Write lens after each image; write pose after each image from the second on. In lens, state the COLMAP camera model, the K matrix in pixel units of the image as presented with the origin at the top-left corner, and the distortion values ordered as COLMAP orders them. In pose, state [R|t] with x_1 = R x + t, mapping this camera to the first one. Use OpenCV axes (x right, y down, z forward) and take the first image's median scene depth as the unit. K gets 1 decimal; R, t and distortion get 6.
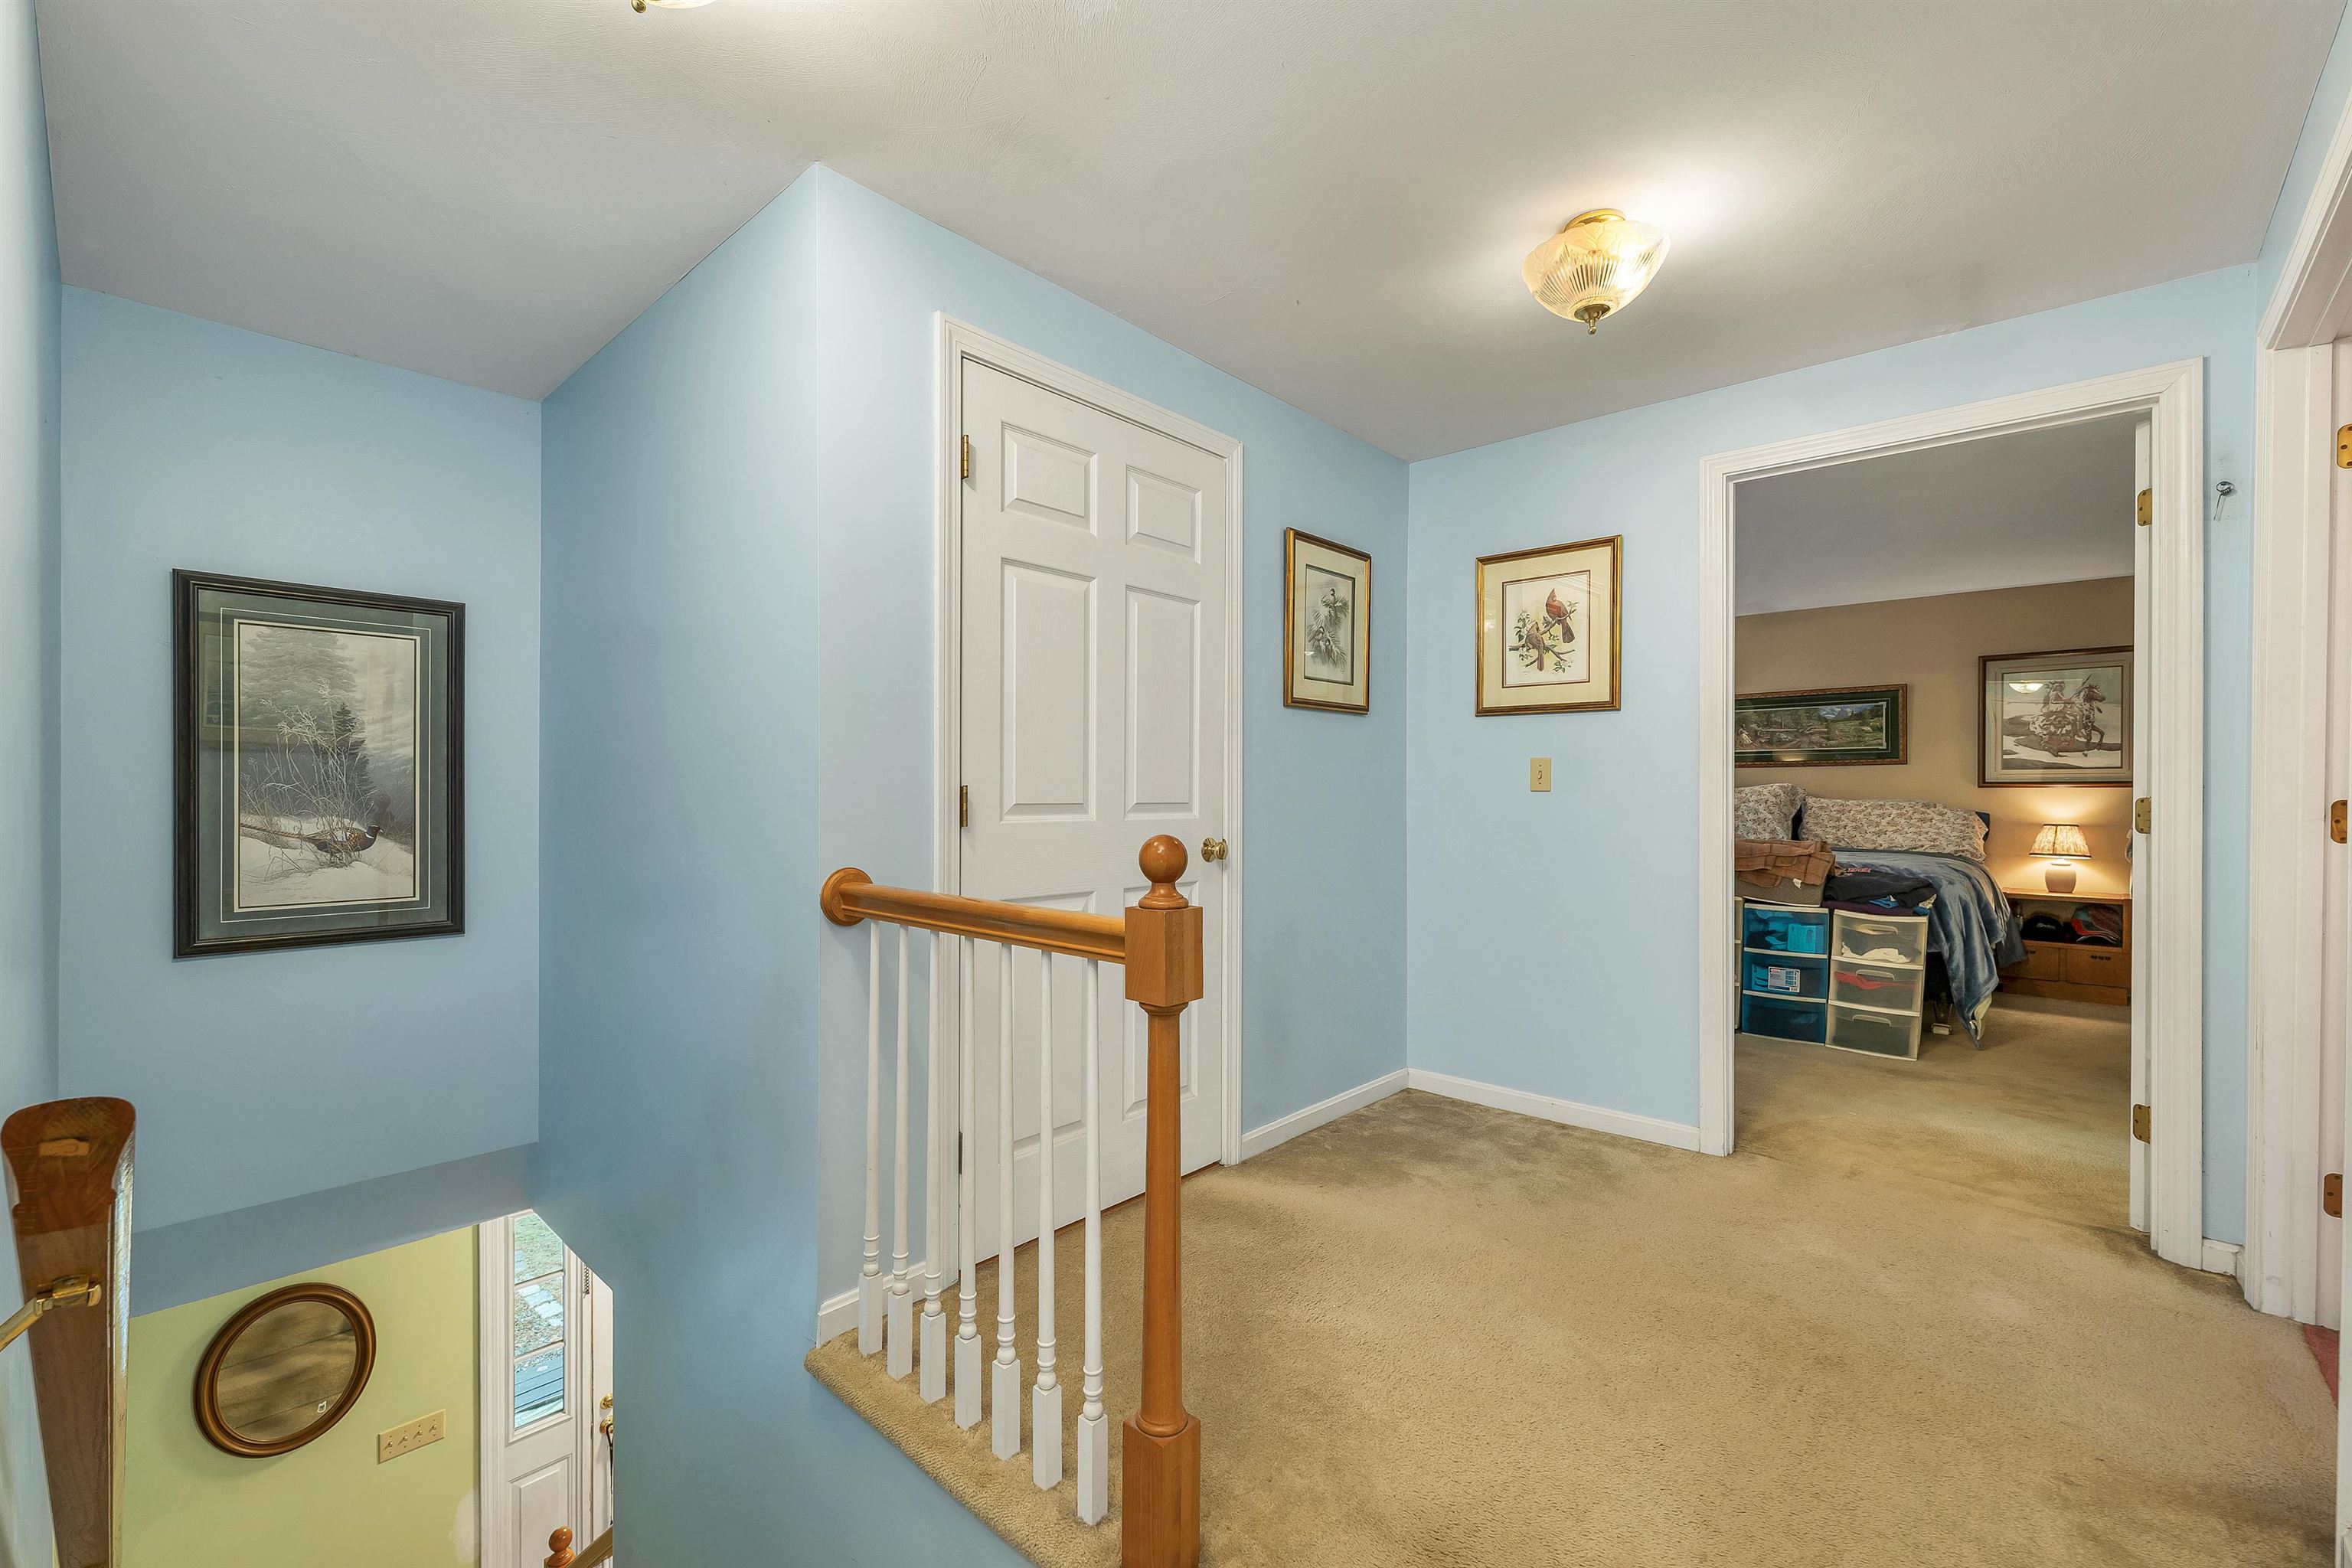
lens RADIAL K [[979.4, 0, 1181.8], [0, 979.4, 792.5], [0, 0, 1]] dist [-0.000726, 0.001824]
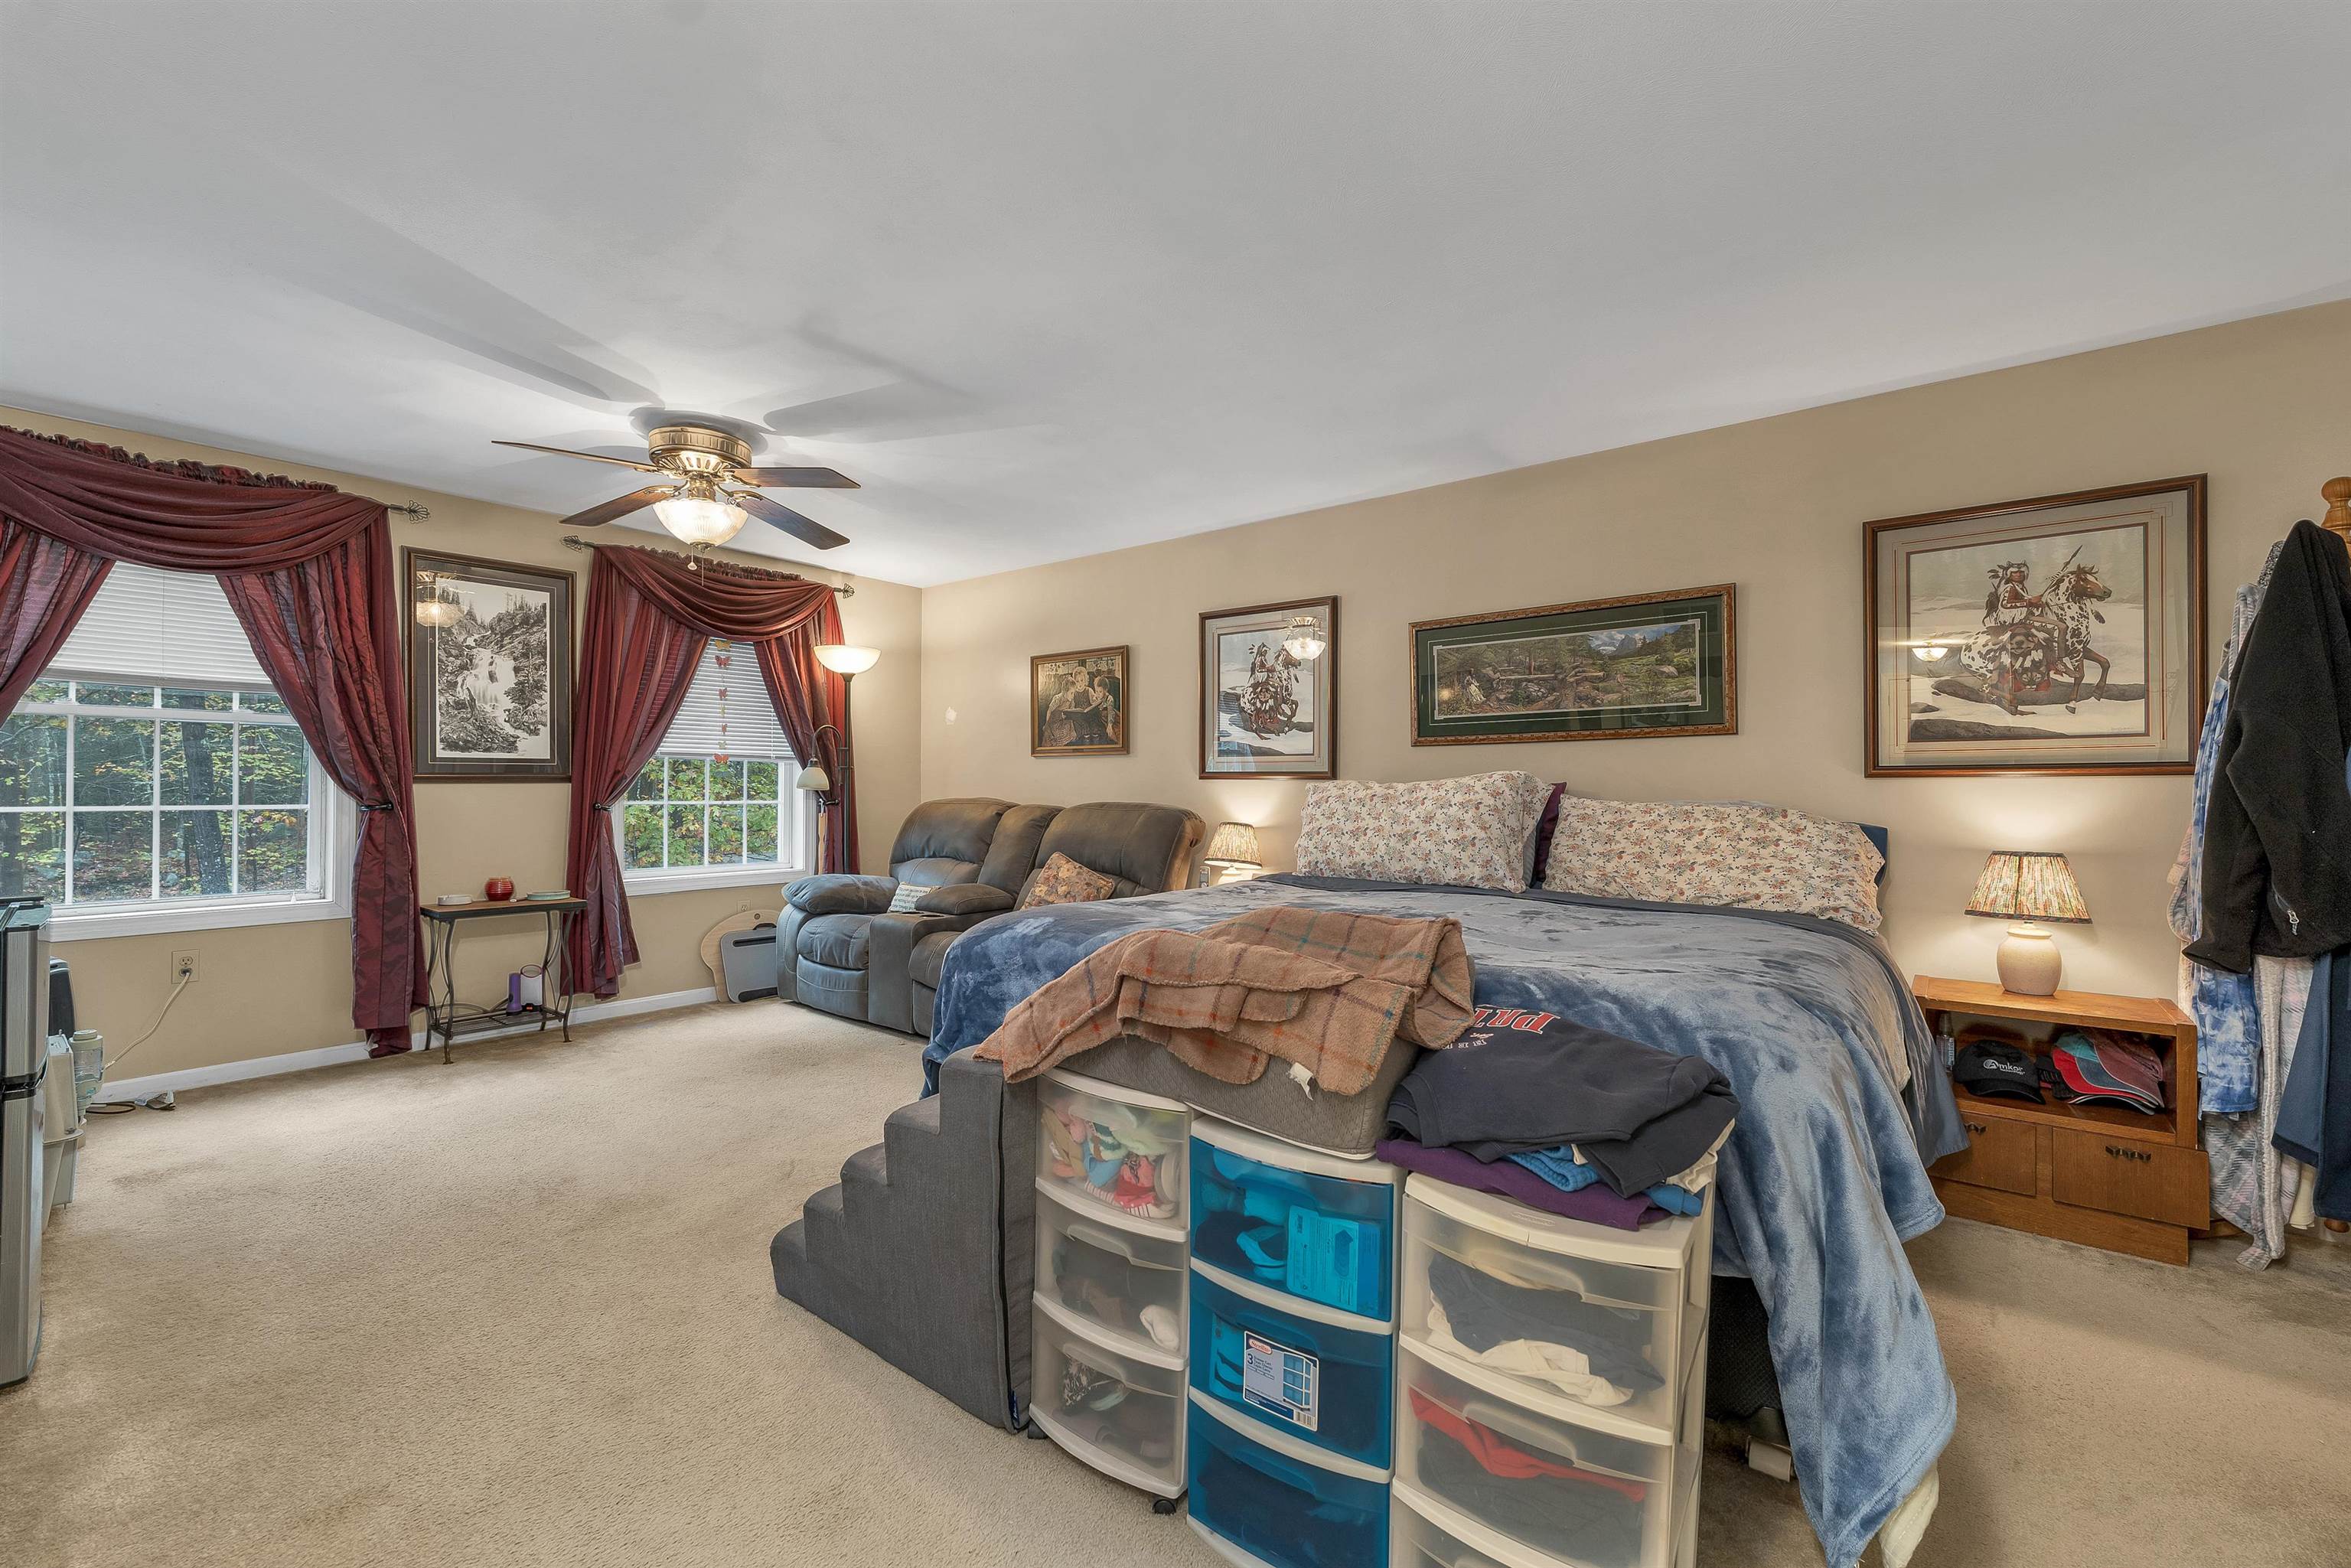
lens RADIAL K [[978.9, 0, 1179.1], [0, 978.9, 784.7], [0, 0, 1]] dist [-0.000726, 0.001824]
pose [[0.997482, -0.000640, 0.070912, 0.441611], [0.001245, 0.999963, -0.008490, 0.002676], [-0.070904, 0.008557, 0.997446, 0.542684]]
